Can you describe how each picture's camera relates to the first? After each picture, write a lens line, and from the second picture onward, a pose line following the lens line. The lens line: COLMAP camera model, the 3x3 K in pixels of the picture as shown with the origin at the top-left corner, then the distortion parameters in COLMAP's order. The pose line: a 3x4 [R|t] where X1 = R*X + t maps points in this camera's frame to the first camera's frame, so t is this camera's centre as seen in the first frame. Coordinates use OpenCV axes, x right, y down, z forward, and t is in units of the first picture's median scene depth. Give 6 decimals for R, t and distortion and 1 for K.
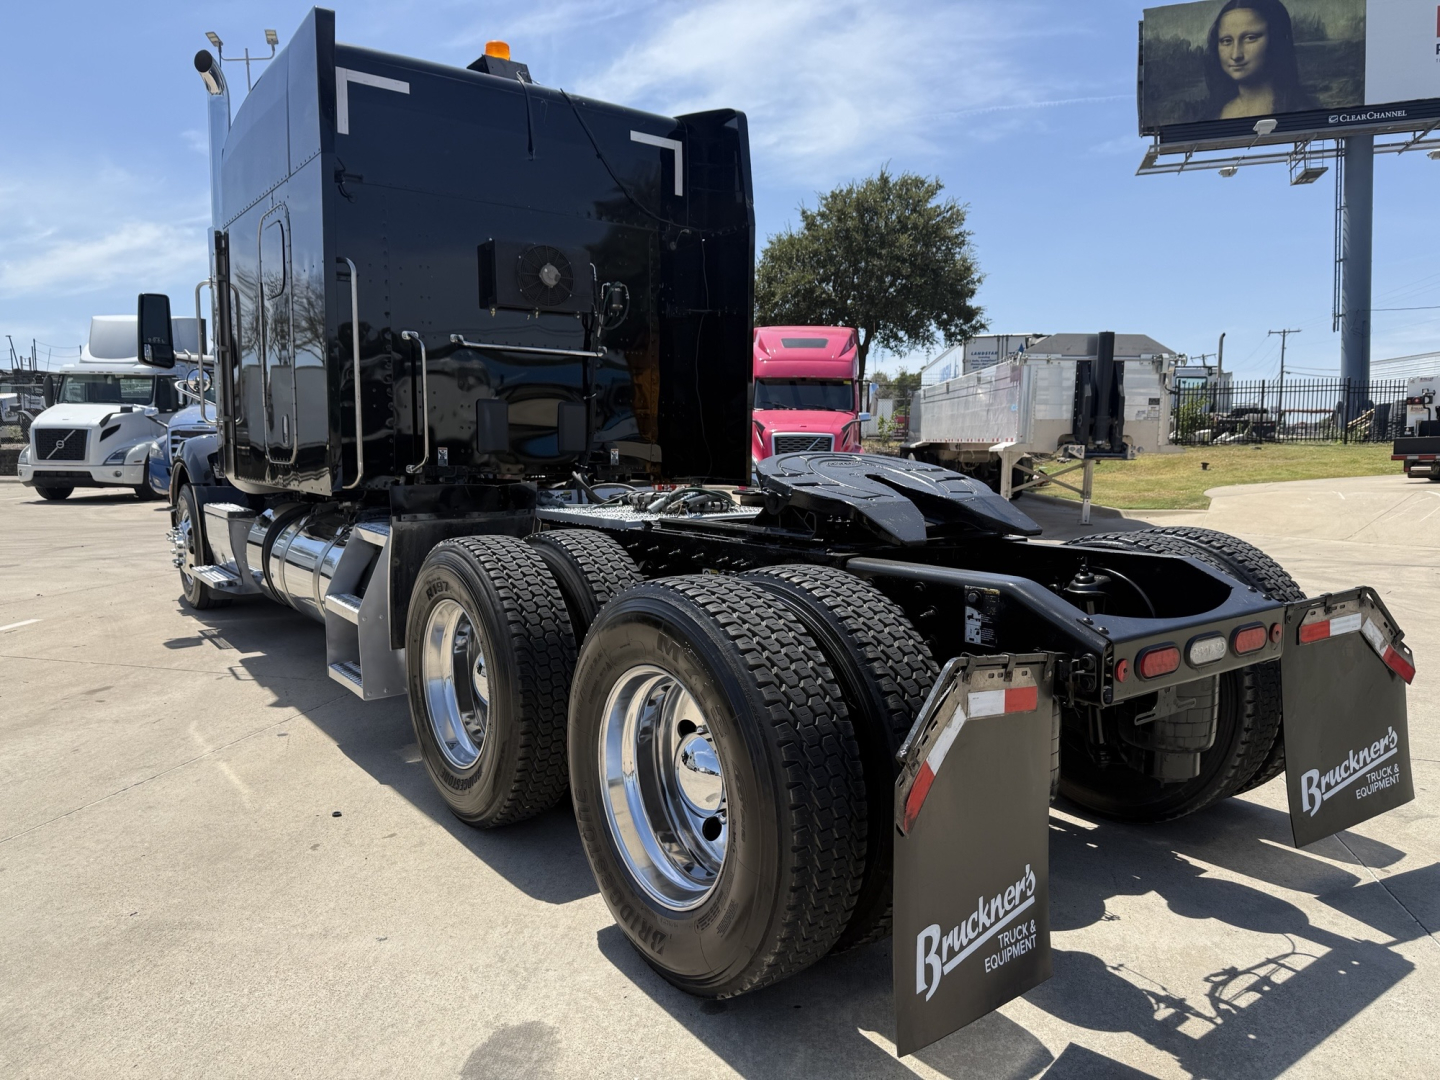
lens RADIAL K [[1017.0, 0, 722.6], [0, 1017.0, 539.1], [0, 0, 1]] dist [0.001351, -0.000081]
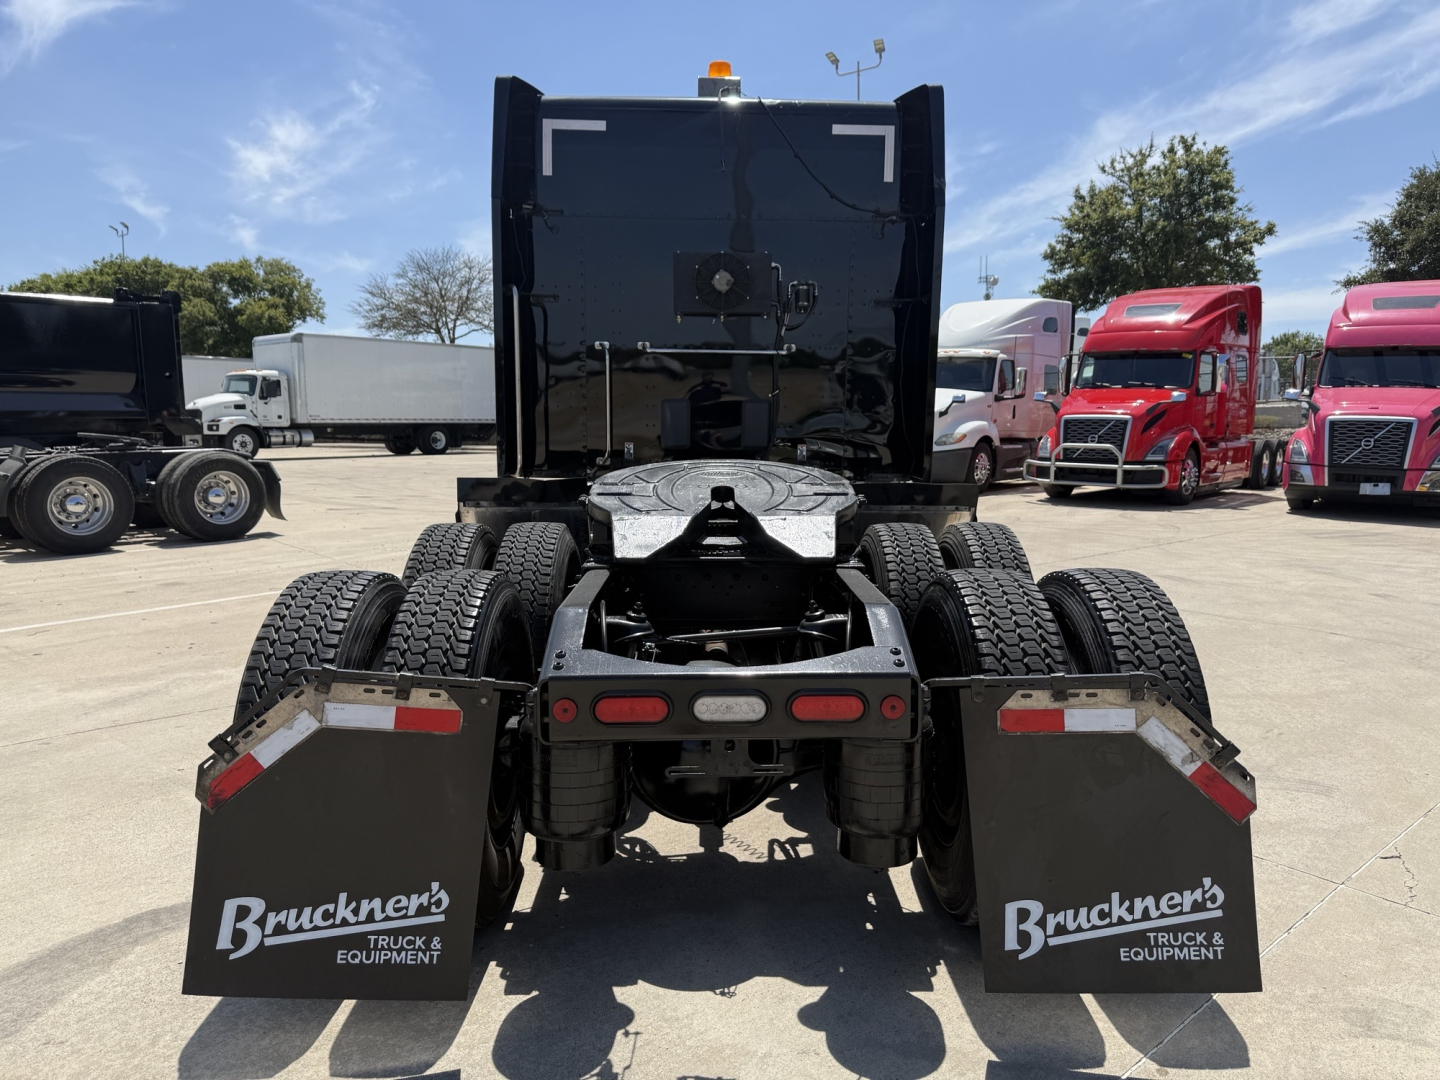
lens RADIAL K [[1017.0, 0, 725.9], [0, 1017.0, 538.0], [0, 0, 1]] dist [0.001351, -0.000081]
pose [[0.814011, 0.070012, -0.576614, 0.495472], [-0.057474, 0.997546, 0.039985, -0.037688], [0.577998, 0.000592, 0.816038, 0.149089]]
